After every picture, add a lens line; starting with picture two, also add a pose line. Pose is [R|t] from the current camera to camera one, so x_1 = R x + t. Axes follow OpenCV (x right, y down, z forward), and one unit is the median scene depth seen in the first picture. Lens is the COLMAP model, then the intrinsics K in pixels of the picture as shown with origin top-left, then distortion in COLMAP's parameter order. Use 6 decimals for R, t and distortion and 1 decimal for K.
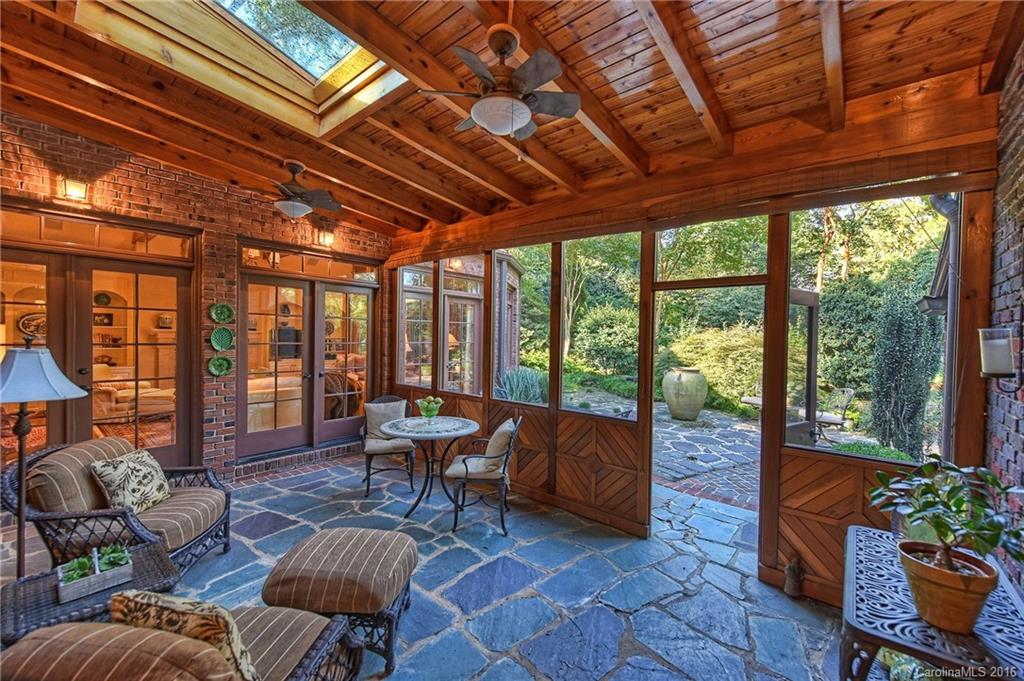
lens RADIAL K [[413.3, 0, 514.7], [0, 413.3, 341.5], [0, 0, 1]] dist [0.001960, 0.000055]
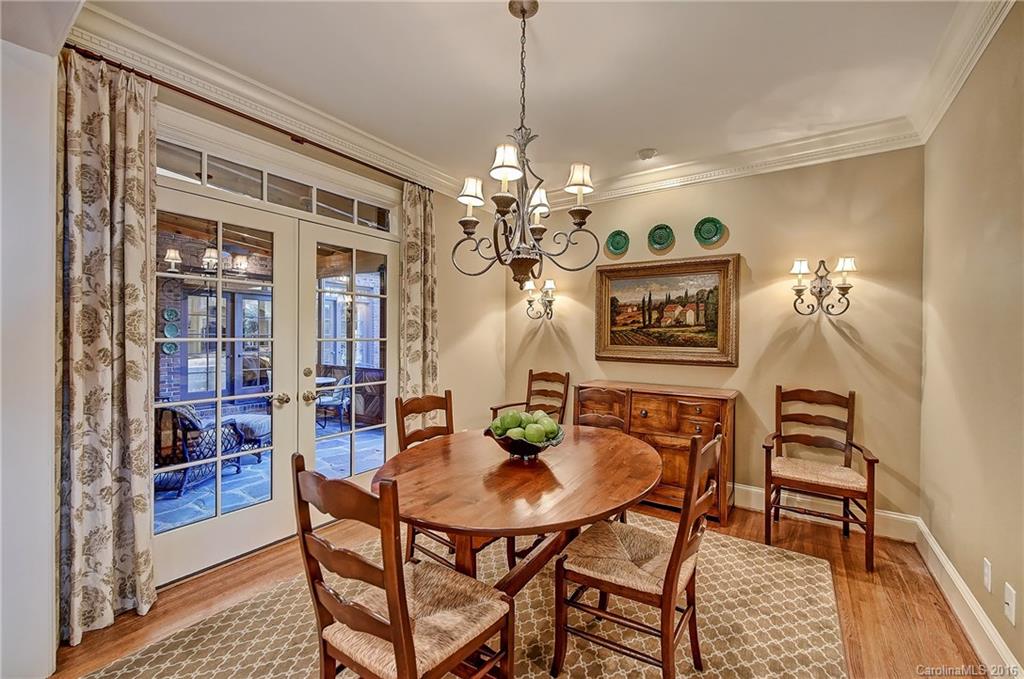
lens RADIAL K [[421.1, 0, 512.2], [0, 421.1, 338.0], [0, 0, 1]] dist [-0.002620, -0.000124]
pose [[0.994353, -0.011967, 0.105443, 0.355775], [0.012715, 0.999899, -0.006421, 0.040569], [-0.105356, 0.007725, 0.994405, -0.623384]]
